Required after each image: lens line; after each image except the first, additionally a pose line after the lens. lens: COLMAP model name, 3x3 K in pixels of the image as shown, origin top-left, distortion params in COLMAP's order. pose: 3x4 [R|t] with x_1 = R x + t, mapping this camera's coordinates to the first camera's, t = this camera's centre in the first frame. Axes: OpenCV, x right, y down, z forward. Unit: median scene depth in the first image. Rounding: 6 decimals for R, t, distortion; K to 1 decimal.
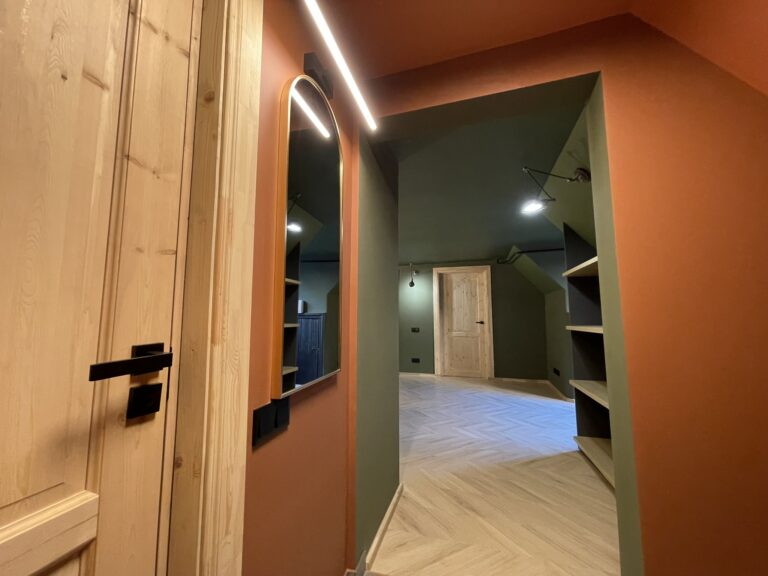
lens RADIAL K [[312.5, 0, 384.1], [0, 312.5, 284.1], [0, 0, 1]] dist [-0.003867, -0.000118]
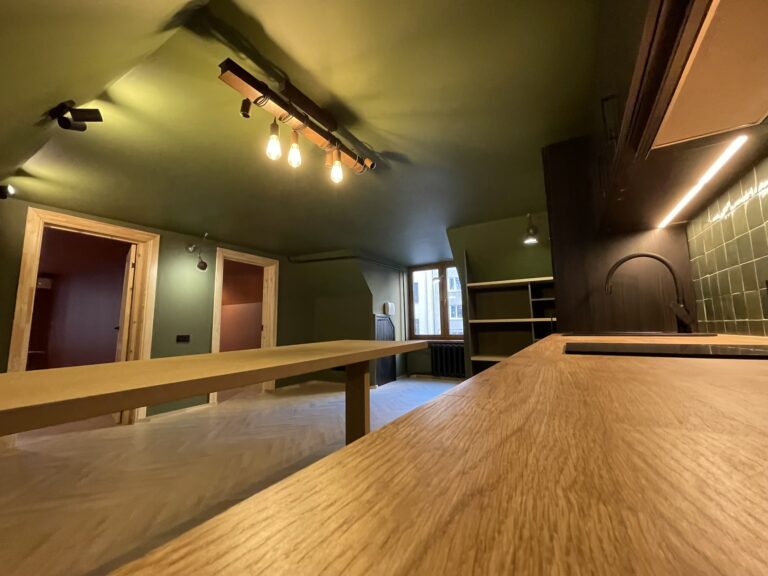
lens RADIAL K [[312.5, 0, 380.3], [0, 312.5, 286.4], [0, 0, 1]] dist [-0.003867, -0.000118]
pose [[0.252122, 0.118877, 0.960366, -0.474260], [-0.085413, 0.991286, -0.100281, 0.084972], [-0.963919, -0.056744, 0.260079, 0.543703]]
